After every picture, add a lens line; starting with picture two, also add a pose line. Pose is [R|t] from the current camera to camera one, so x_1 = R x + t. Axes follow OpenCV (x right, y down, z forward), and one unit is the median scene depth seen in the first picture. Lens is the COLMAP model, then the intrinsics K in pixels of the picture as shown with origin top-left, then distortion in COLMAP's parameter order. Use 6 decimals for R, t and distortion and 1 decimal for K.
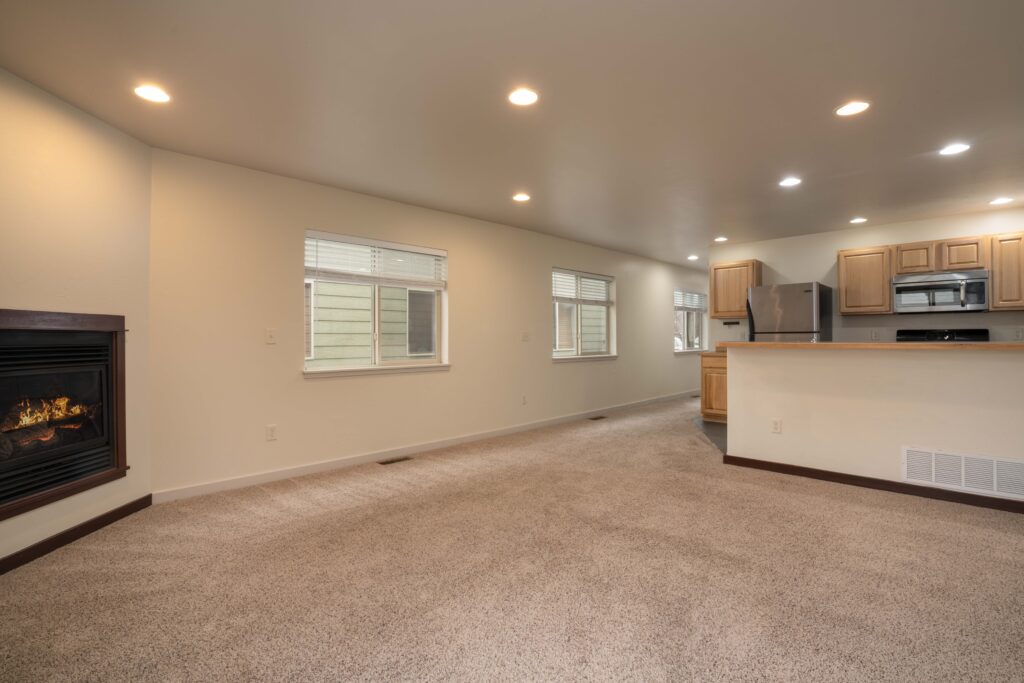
lens RADIAL K [[476.2, 0, 508.1], [0, 476.2, 338.6], [0, 0, 1]] dist [-0.056505, 0.016441]
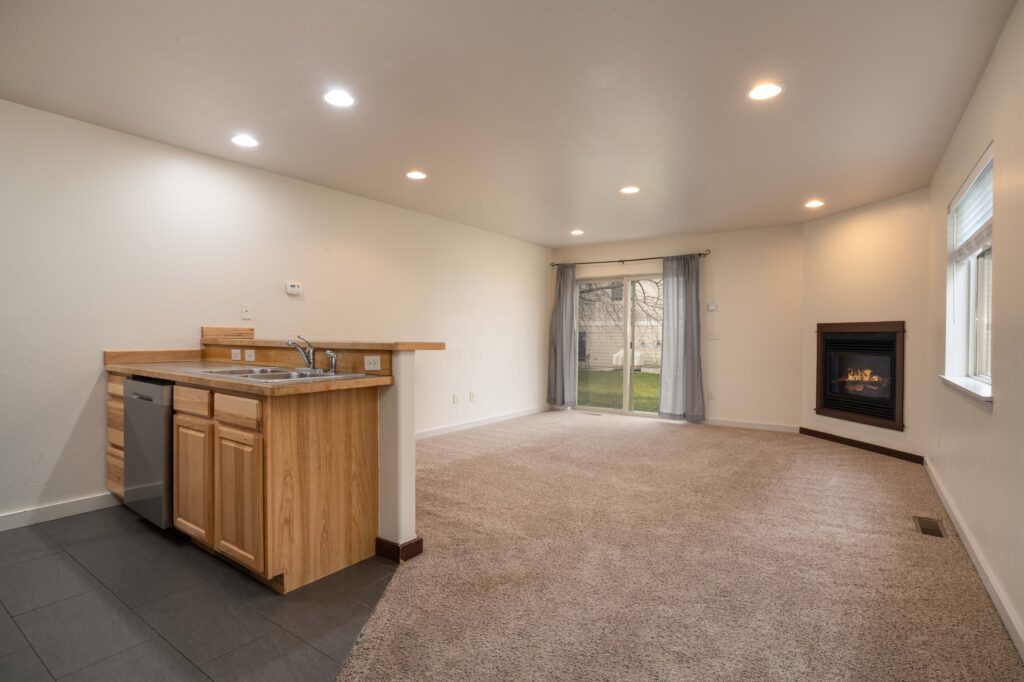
lens RADIAL K [[522.1, 0, 512.0], [0, 522.1, 341.0], [0, 0, 1]] dist [-0.046329, 0.000240]
pose [[-0.982432, -0.000309, -0.186621, 0.558296], [-0.002768, 0.999913, 0.012916, -0.003757], [0.186601, 0.013205, -0.982347, 1.942059]]
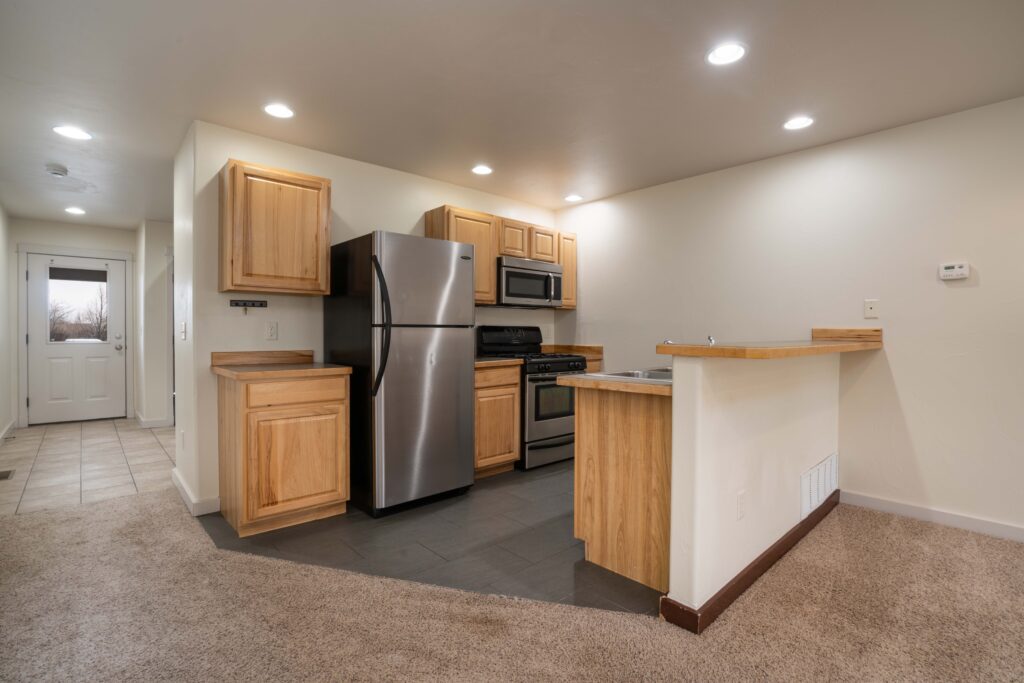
lens RADIAL K [[476.2, 0, 508.1], [0, 476.2, 338.6], [0, 0, 1]] dist [-0.056505, 0.016441]
pose [[0.042905, -0.009326, 0.999036, 0.044157], [-0.000589, 0.999956, 0.009360, -0.004244], [-0.999079, -0.000990, 0.042897, 1.355446]]
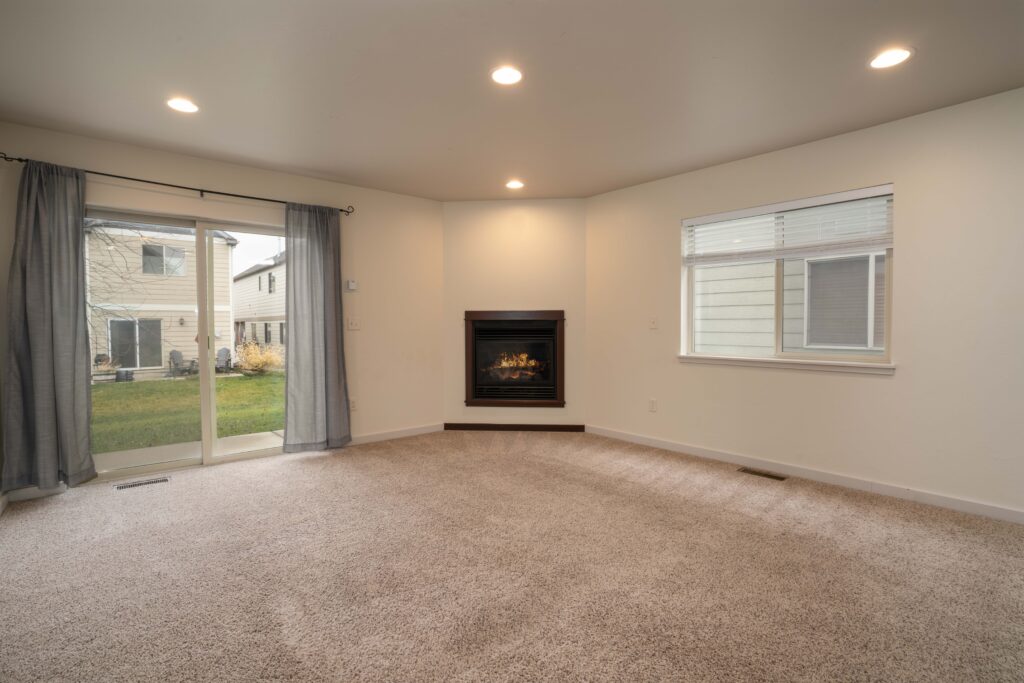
lens RADIAL K [[476.2, 0, 508.1], [0, 476.2, 338.6], [0, 0, 1]] dist [-0.056505, 0.016441]
pose [[-0.060497, 0.031100, -0.997684, 0.727513], [0.001439, 0.999516, 0.031069, -0.002625], [0.998167, 0.000444, -0.060513, 0.754381]]
